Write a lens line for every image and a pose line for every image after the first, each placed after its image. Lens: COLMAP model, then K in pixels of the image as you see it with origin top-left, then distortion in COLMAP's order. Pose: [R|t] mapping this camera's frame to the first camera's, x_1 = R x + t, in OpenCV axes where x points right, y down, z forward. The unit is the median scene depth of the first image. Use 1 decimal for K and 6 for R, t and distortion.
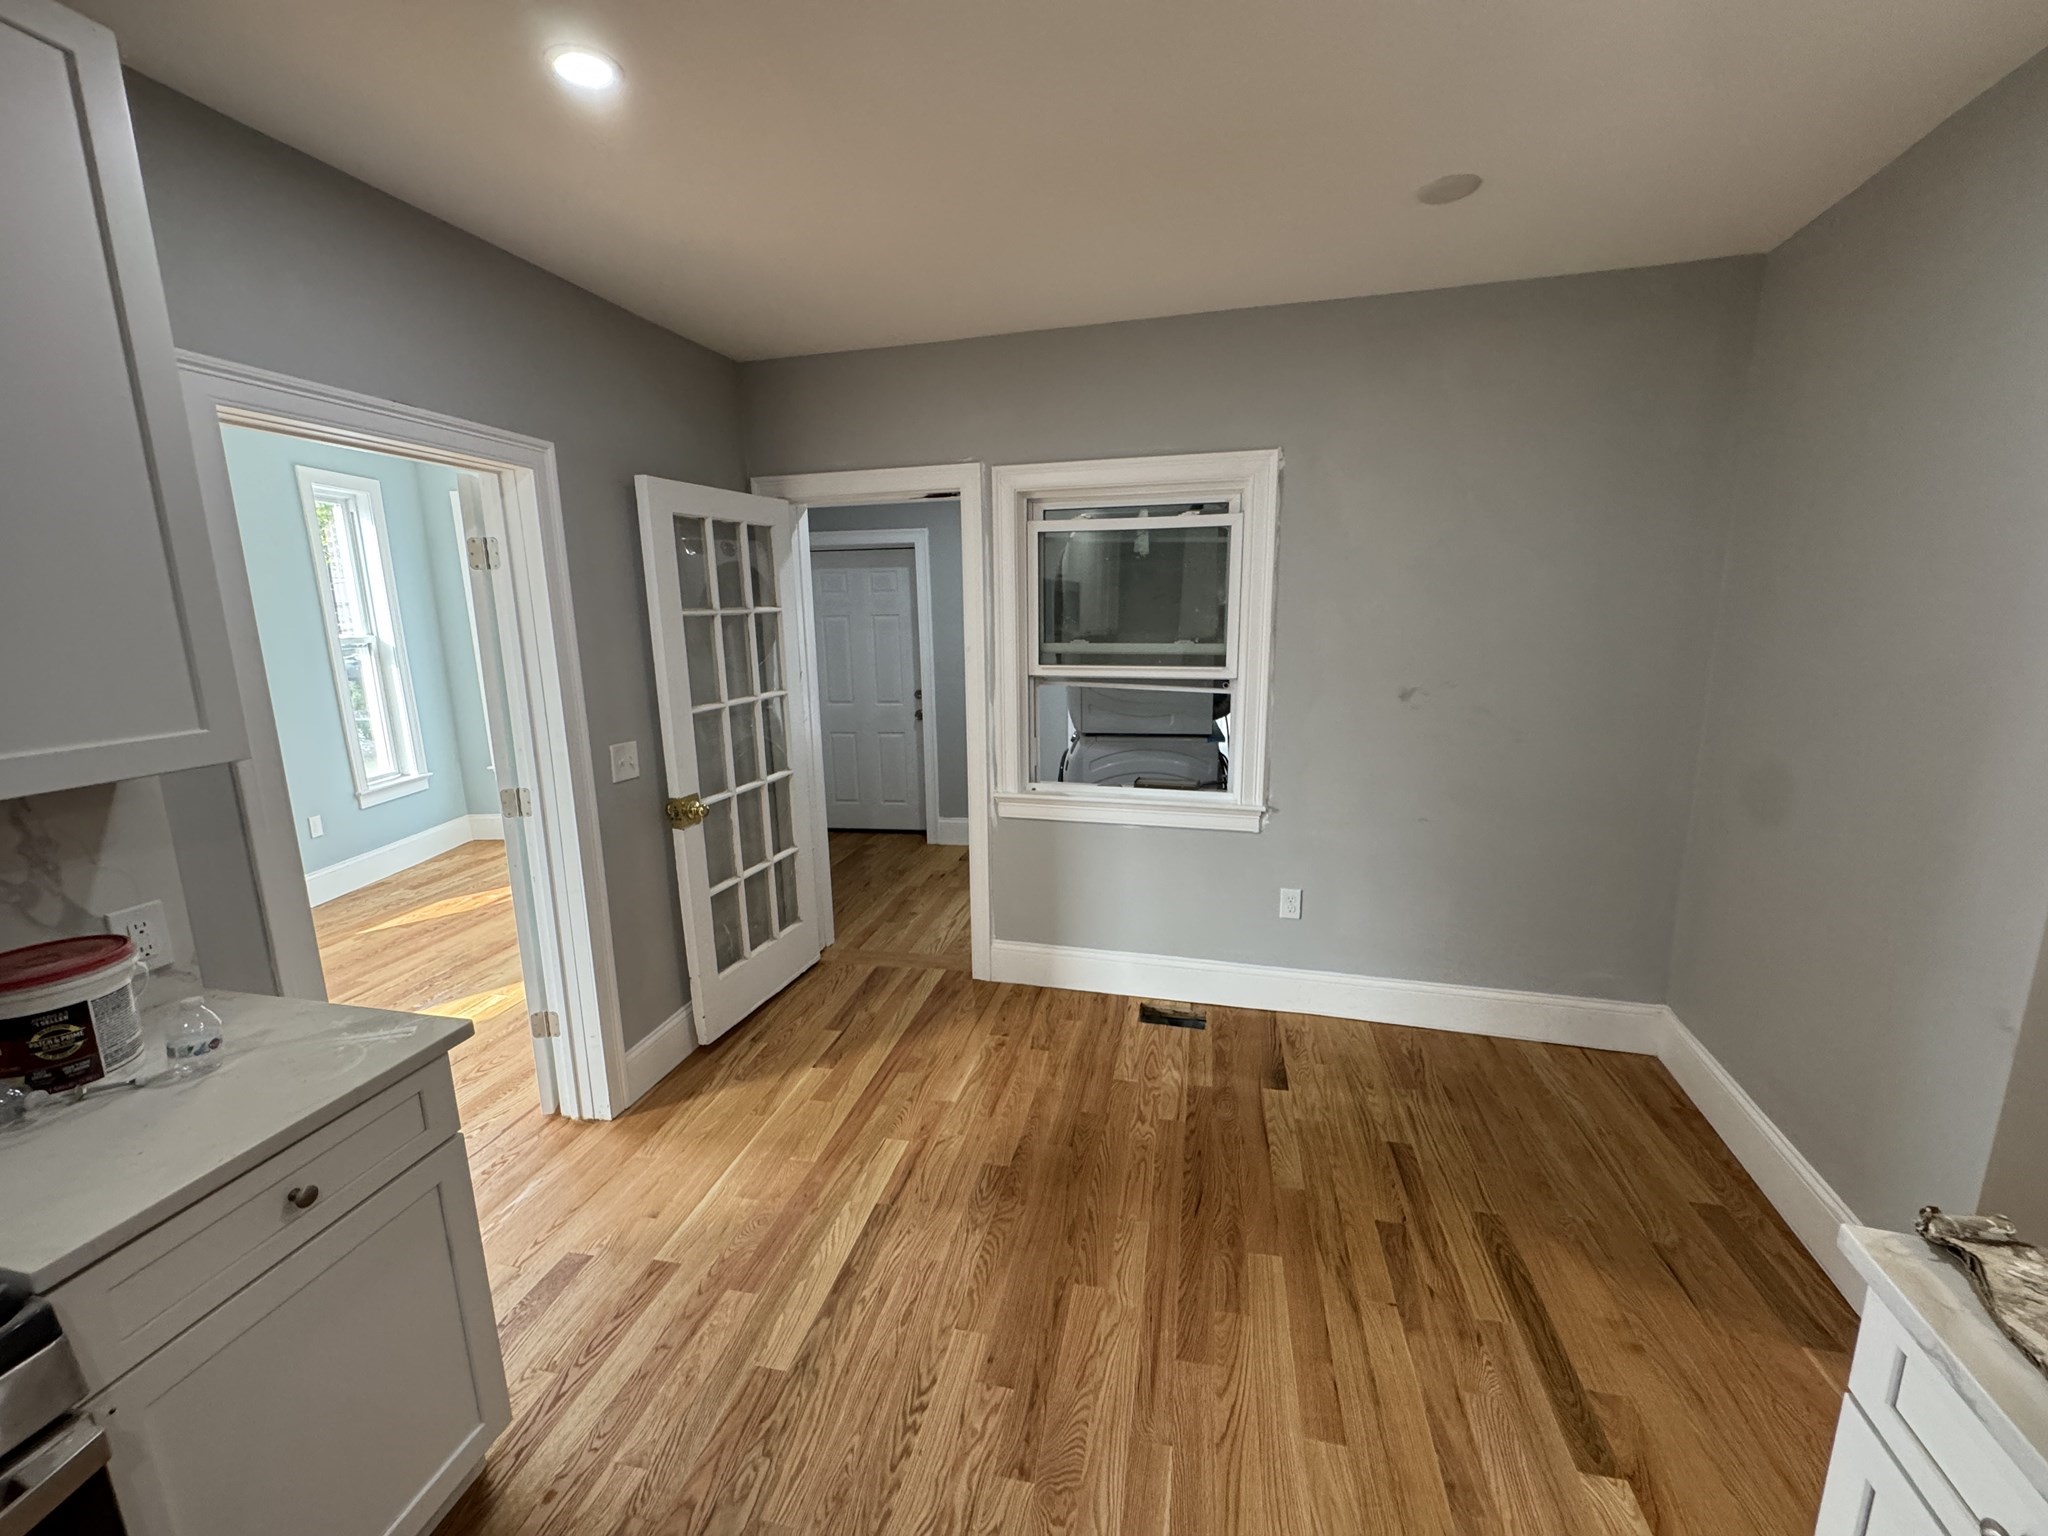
lens RADIAL K [[819.1, 0, 1025.8], [0, 819.1, 767.8], [0, 0, 1]] dist [-0.002132, 0.000417]
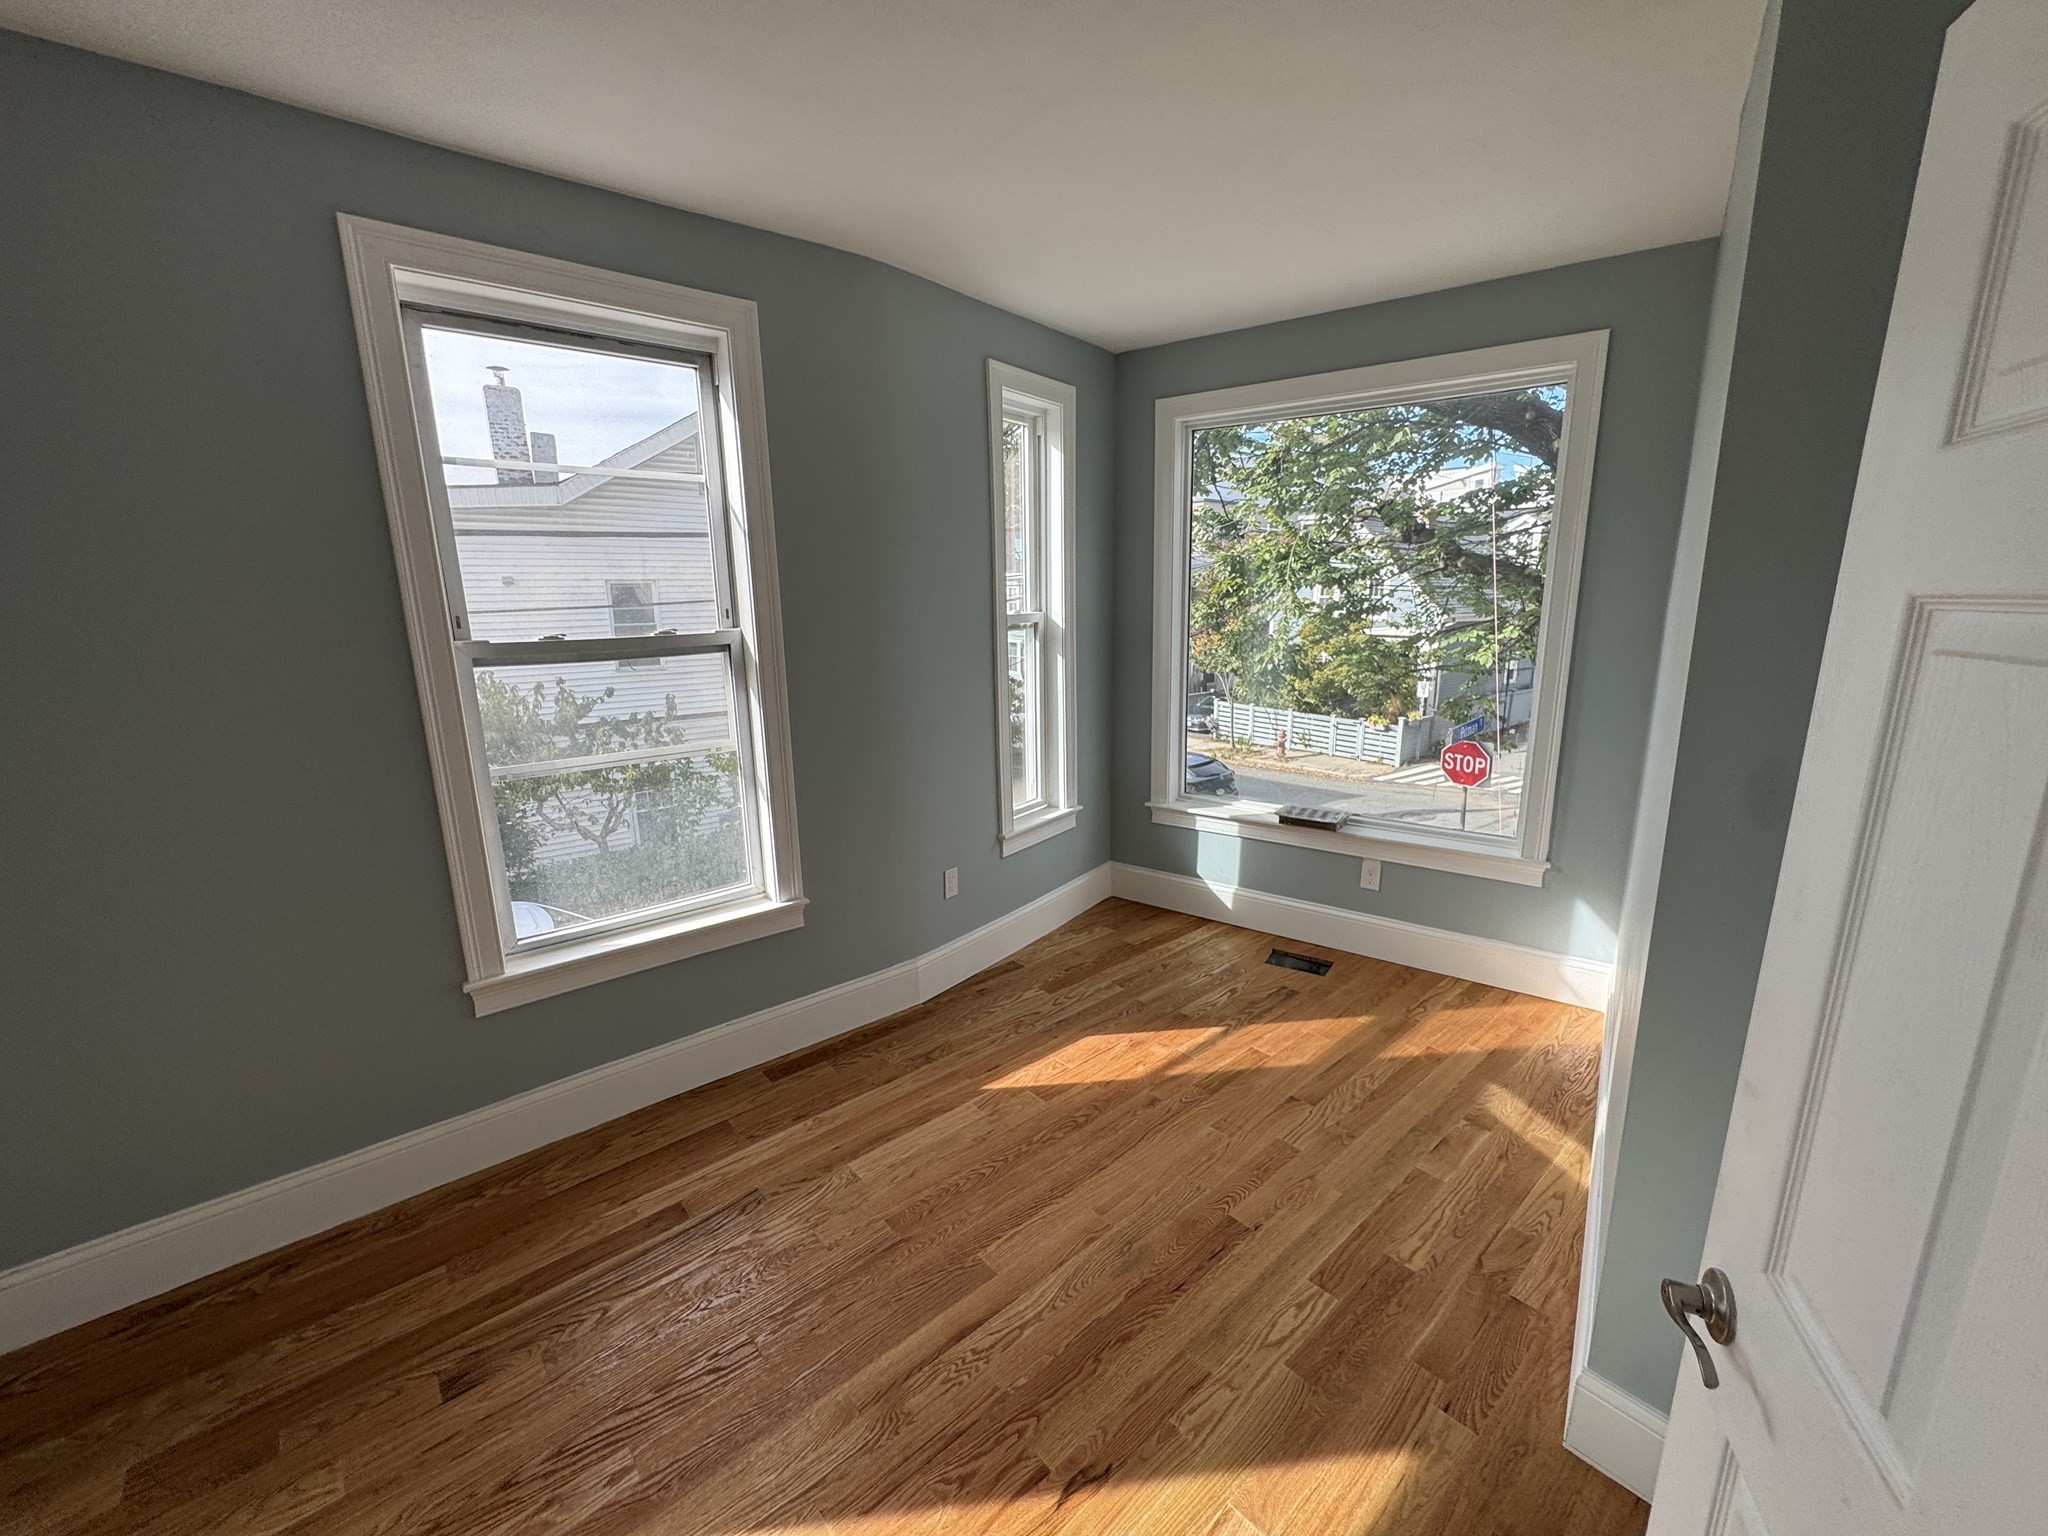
lens RADIAL K [[819.1, 0, 1024.4], [0, 819.1, 768.9], [0, 0, 1]] dist [-0.002132, 0.000417]
pose [[0.802323, 0.134331, -0.581578, -0.383600], [-0.118604, 0.990797, 0.065228, -0.071782], [0.584988, 0.016643, 0.810871, 0.423205]]
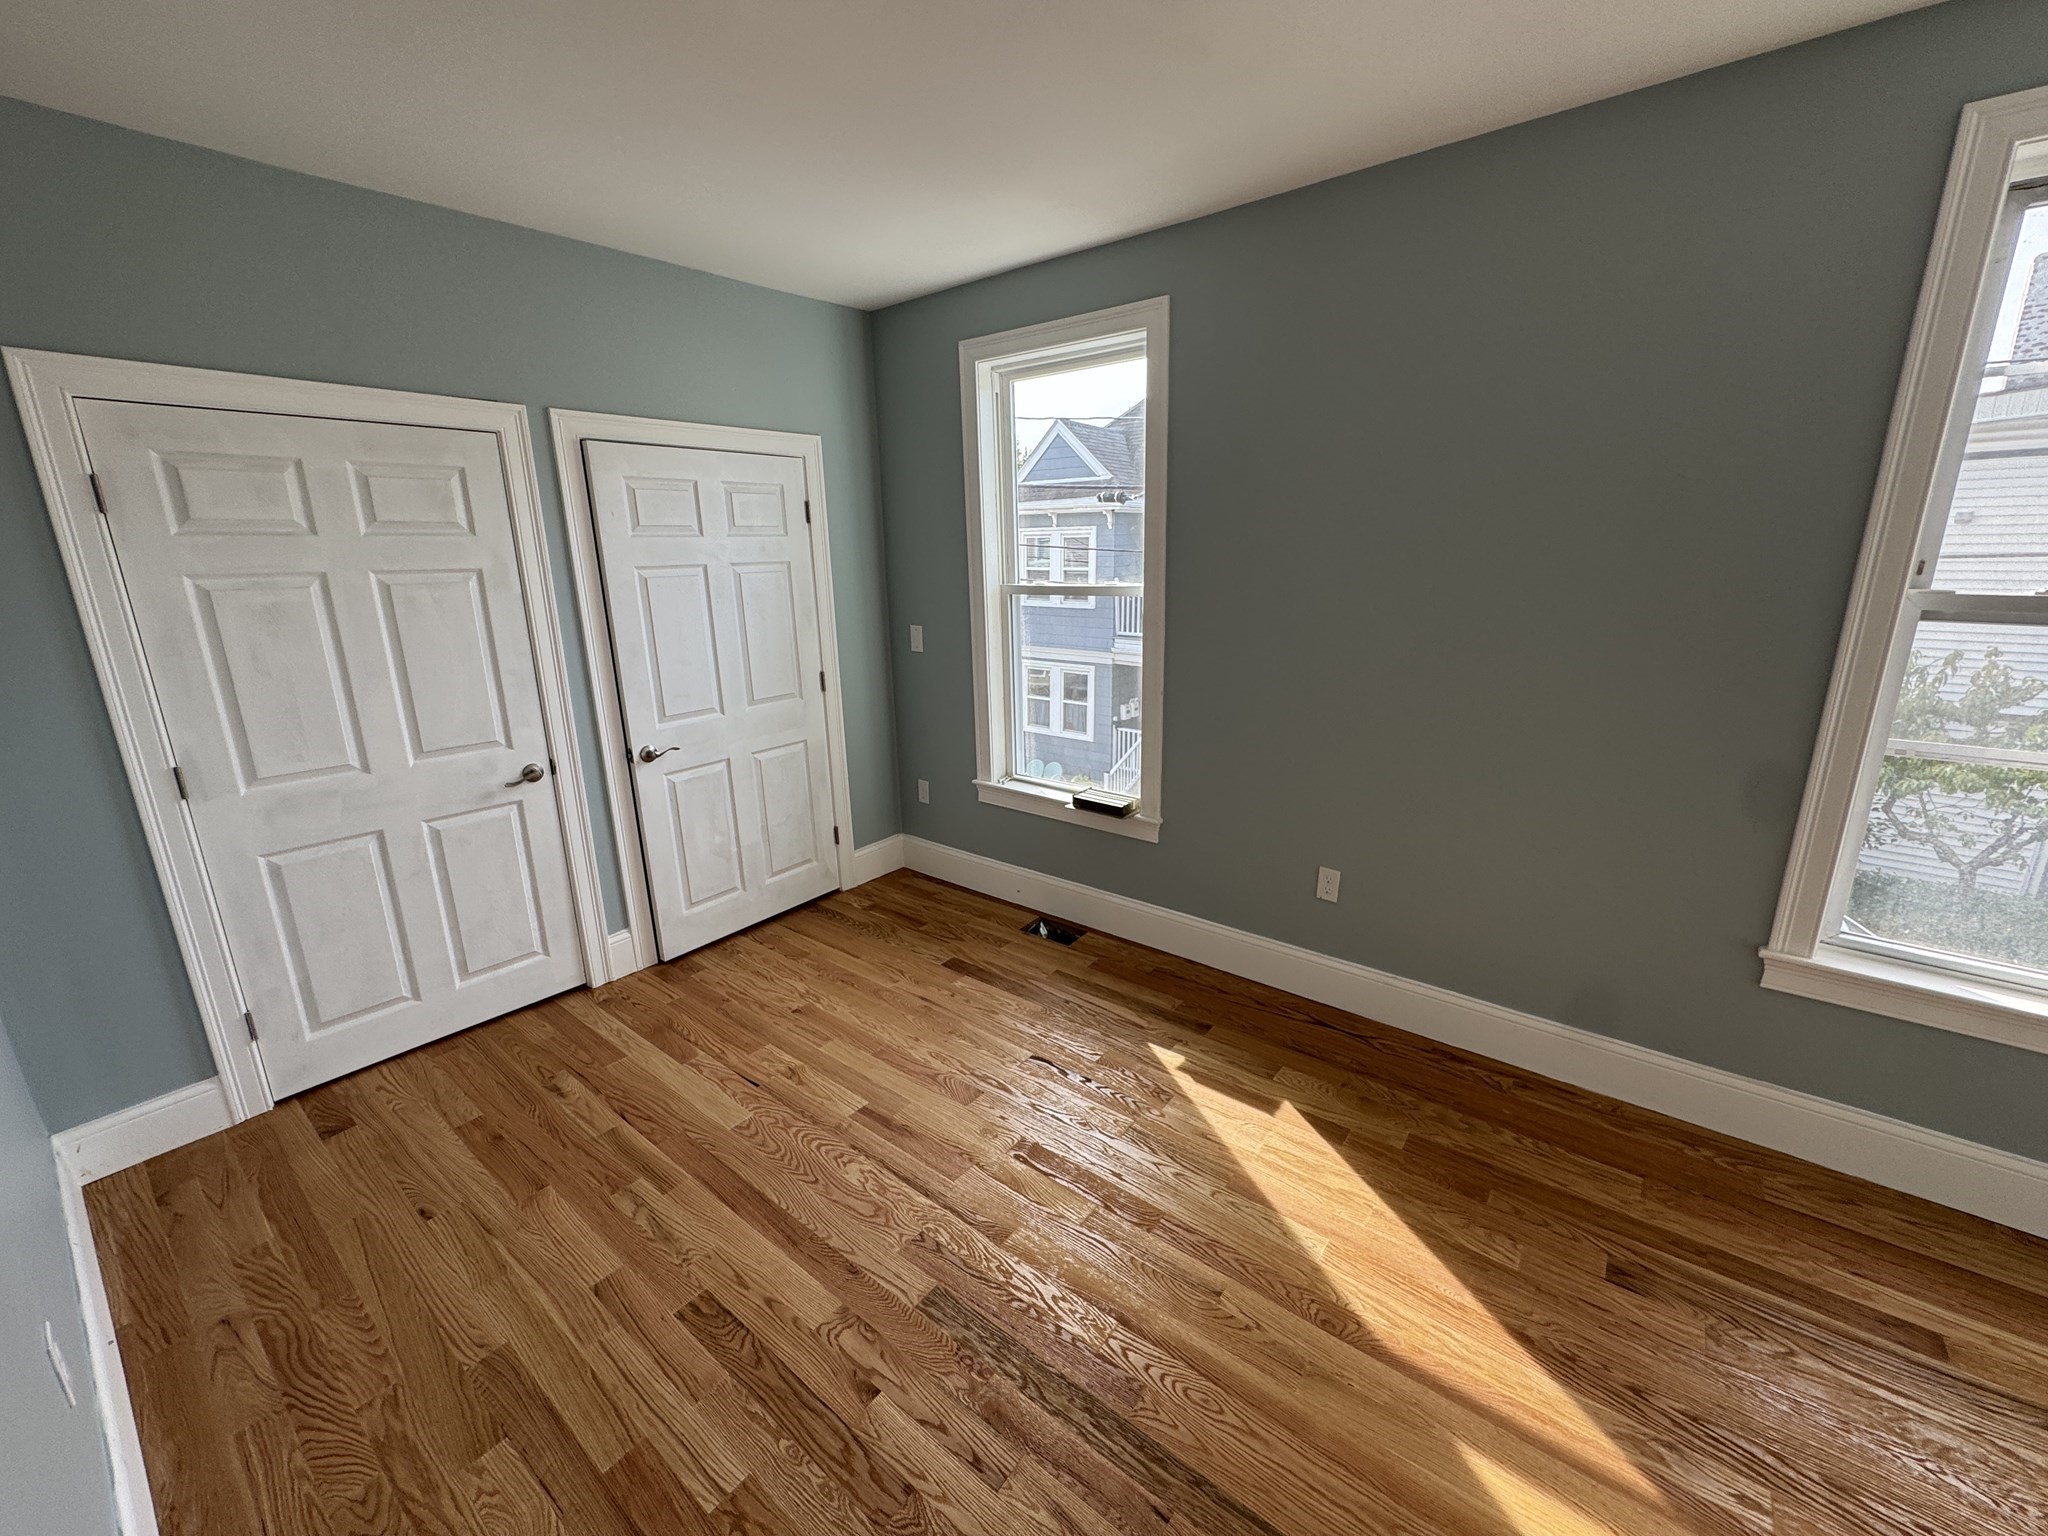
lens RADIAL K [[819.1, 0, 1023.9], [0, 819.1, 764.0], [0, 0, 1]] dist [-0.002132, 0.000417]
pose [[-0.434136, 0.250130, -0.865425, -0.358007], [-0.159393, 0.924193, 0.347075, -0.066232], [0.886634, 0.288621, -0.361356, 0.392375]]
